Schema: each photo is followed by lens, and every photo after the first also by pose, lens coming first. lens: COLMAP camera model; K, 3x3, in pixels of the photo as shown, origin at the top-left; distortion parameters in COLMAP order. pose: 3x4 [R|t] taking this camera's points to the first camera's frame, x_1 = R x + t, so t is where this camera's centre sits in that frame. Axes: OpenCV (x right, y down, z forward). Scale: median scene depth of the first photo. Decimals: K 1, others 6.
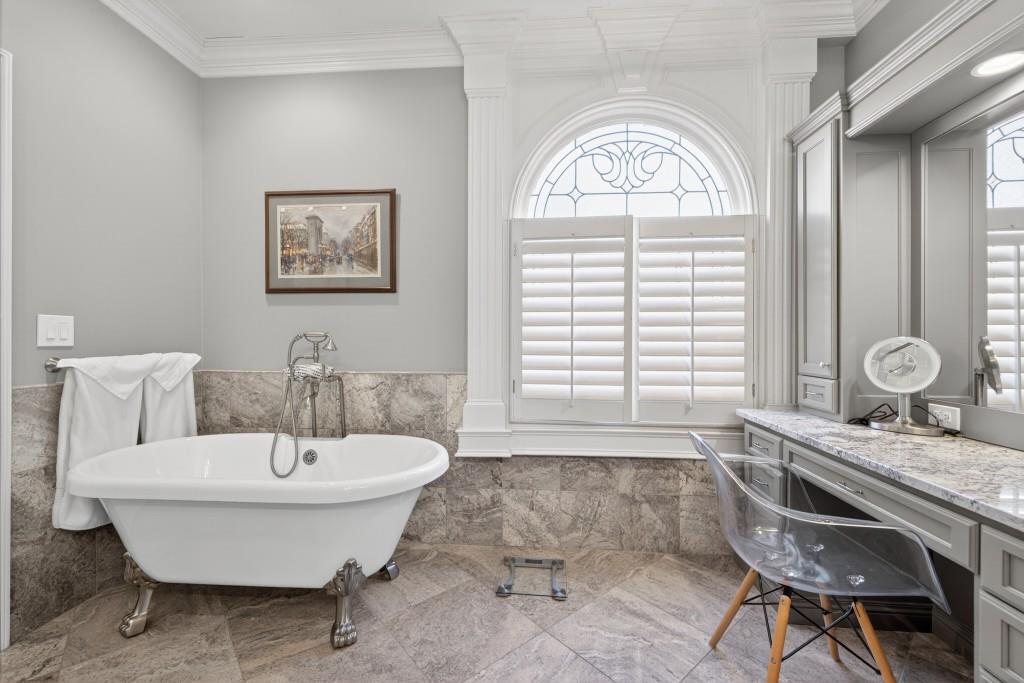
lens RADIAL K [[424.2, 0, 512.4], [0, 424.2, 342.1], [0, 0, 1]] dist [-0.008935, -0.000269]
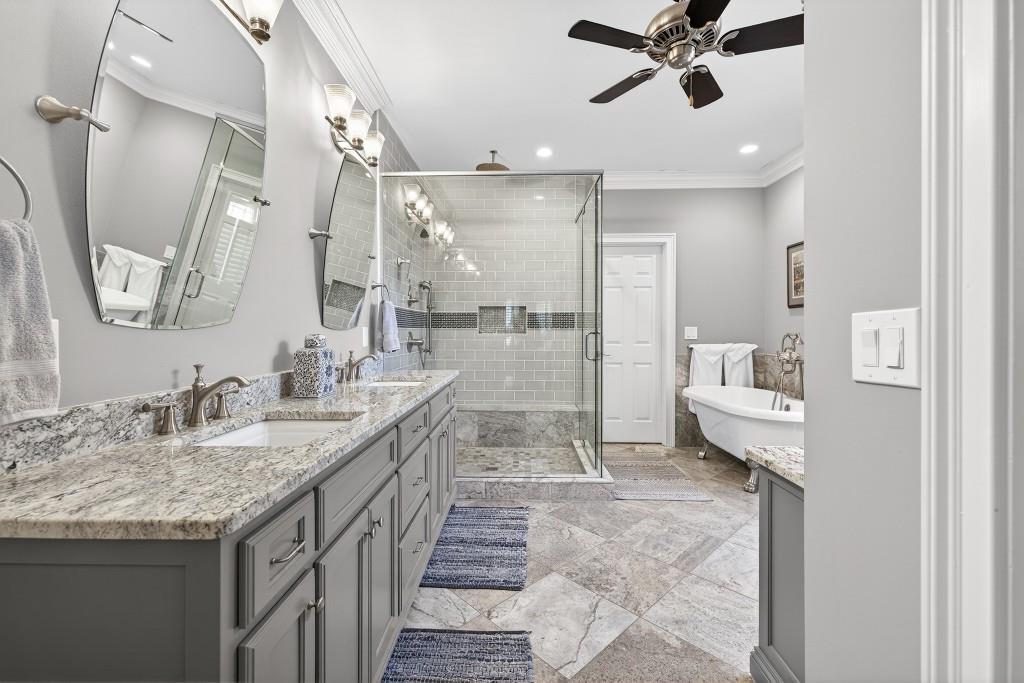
lens RADIAL K [[424.2, 0, 510.4], [0, 424.2, 335.6], [0, 0, 1]] dist [-0.008935, -0.000269]
pose [[0.036655, 0.005644, -0.999312, 1.113769], [-0.004984, 0.999973, 0.005465, -0.015919], [0.999316, 0.004780, 0.036682, -0.139424]]
